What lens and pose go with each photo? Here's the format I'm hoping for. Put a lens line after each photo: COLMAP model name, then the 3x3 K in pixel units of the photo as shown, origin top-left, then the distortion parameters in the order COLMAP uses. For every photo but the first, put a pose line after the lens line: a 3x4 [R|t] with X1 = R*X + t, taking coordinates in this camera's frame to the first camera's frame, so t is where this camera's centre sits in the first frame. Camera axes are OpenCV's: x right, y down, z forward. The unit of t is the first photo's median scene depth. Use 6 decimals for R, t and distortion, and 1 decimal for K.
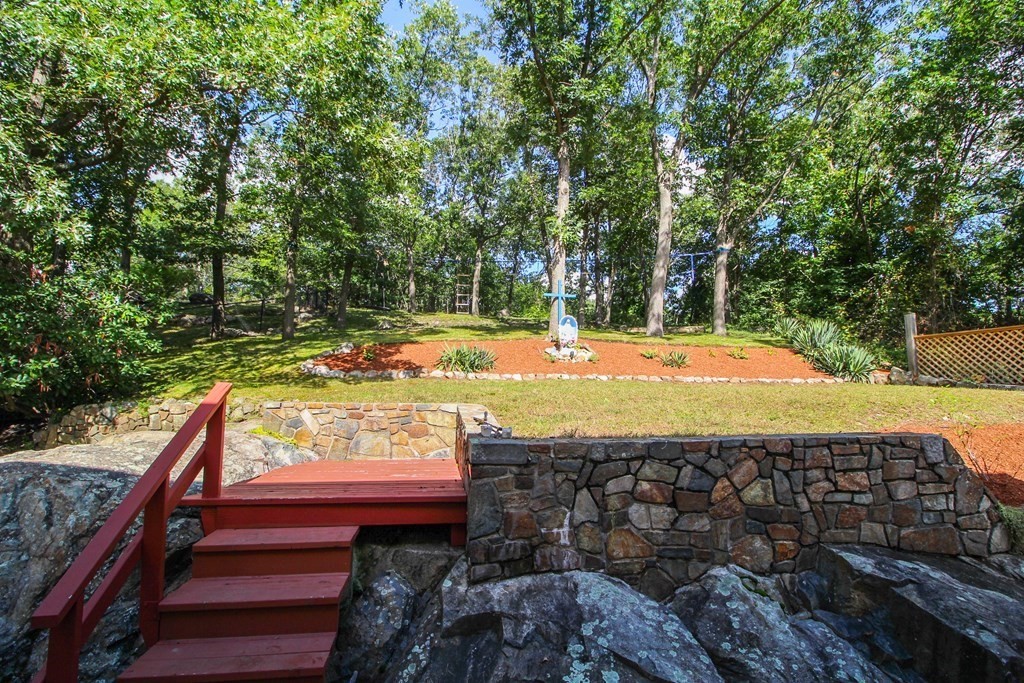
lens RADIAL K [[475.2, 0, 519.1], [0, 475.2, 338.8], [0, 0, 1]] dist [0.002117, -0.013688]
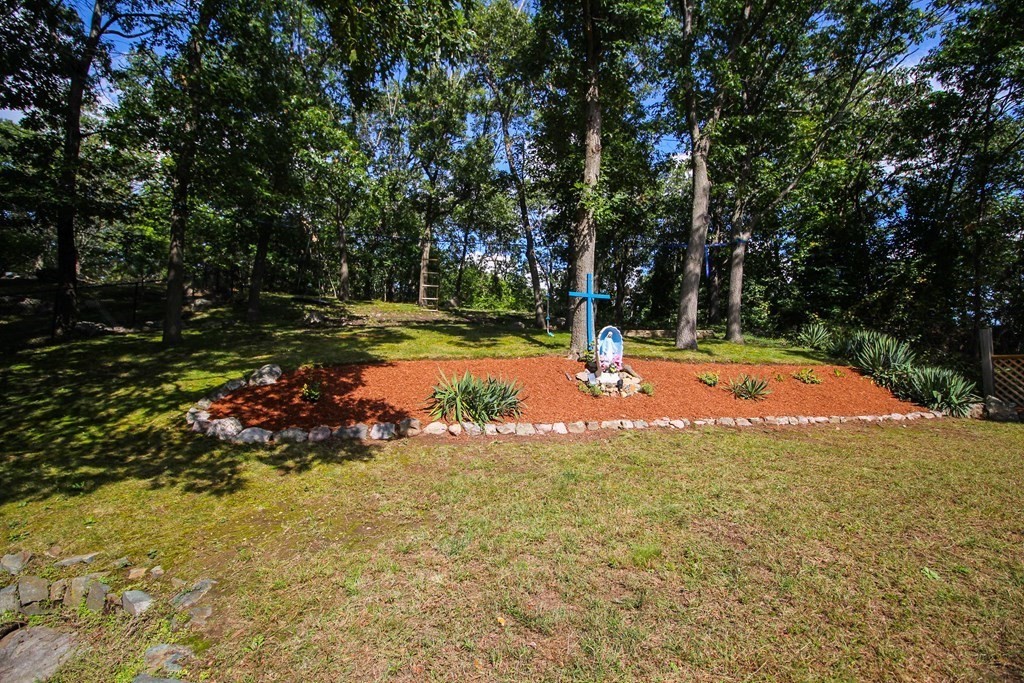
lens RADIAL K [[475.2, 0, 519.1], [0, 475.2, 338.8], [0, 0, 1]] dist [0.002117, -0.013688]
pose [[0.986912, 0.012468, 0.160775, -0.145392], [-0.017895, 0.999316, 0.032352, -0.052565], [-0.160262, -0.034805, 0.986461, 0.346351]]
